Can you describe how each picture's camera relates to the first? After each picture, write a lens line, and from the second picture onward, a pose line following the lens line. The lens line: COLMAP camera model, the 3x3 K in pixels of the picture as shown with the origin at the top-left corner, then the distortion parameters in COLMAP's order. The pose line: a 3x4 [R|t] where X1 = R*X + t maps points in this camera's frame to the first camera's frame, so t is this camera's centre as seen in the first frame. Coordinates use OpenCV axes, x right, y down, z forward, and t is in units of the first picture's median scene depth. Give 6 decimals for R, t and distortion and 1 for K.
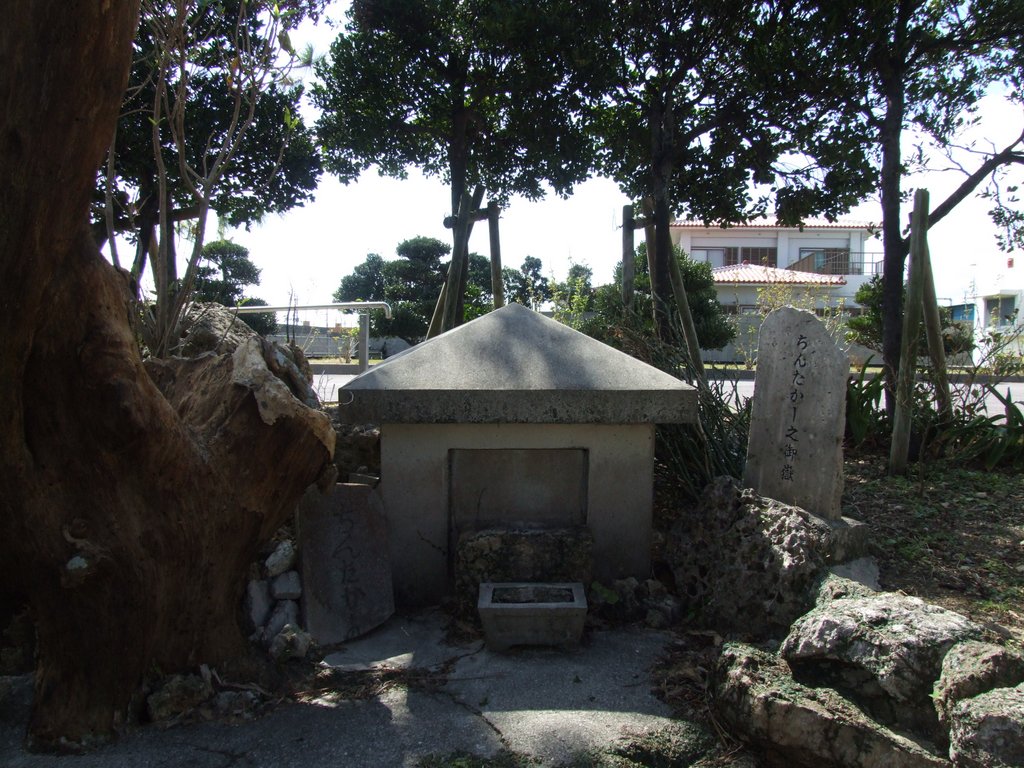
lens RADIAL K [[824.8, 0, 512.0], [0, 824.8, 384.0], [0, 0, 1]] dist [-0.151850, 0.117582]
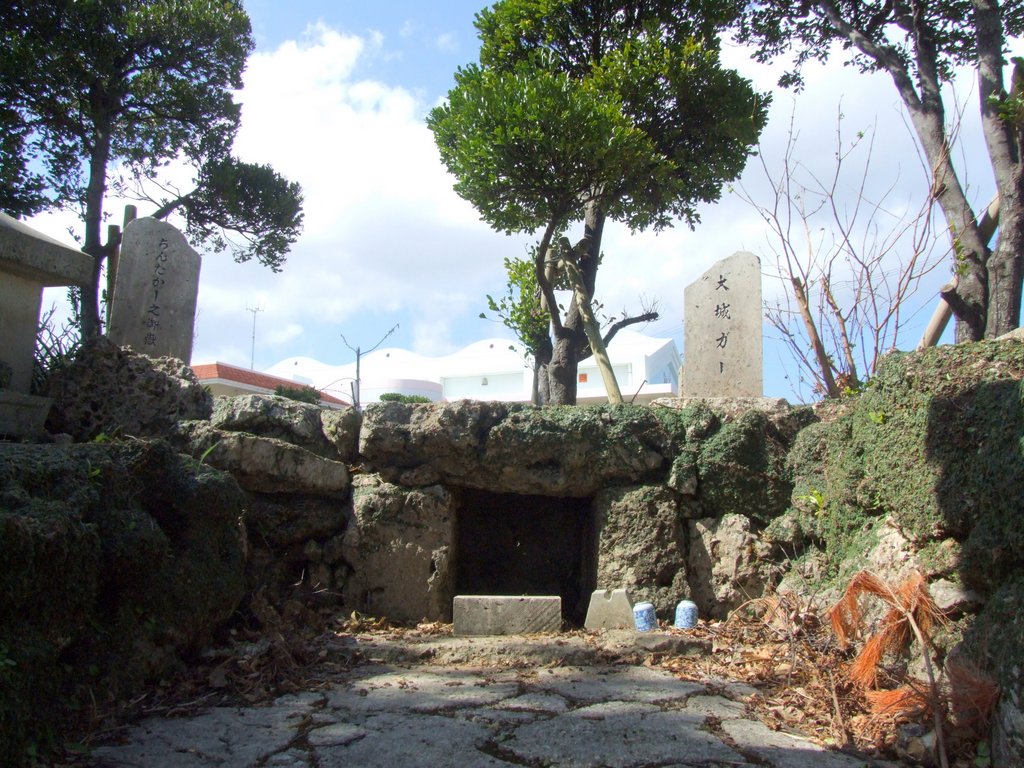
lens RADIAL K [[824.8, 0, 512.0], [0, 824.8, 384.0], [0, 0, 1]] dist [-0.151850, 0.117582]
pose [[0.365680, 0.133772, 0.921077, -0.640235], [0.037799, 0.986667, -0.158305, 0.425574], [-0.929973, 0.092705, 0.355748, 0.037113]]
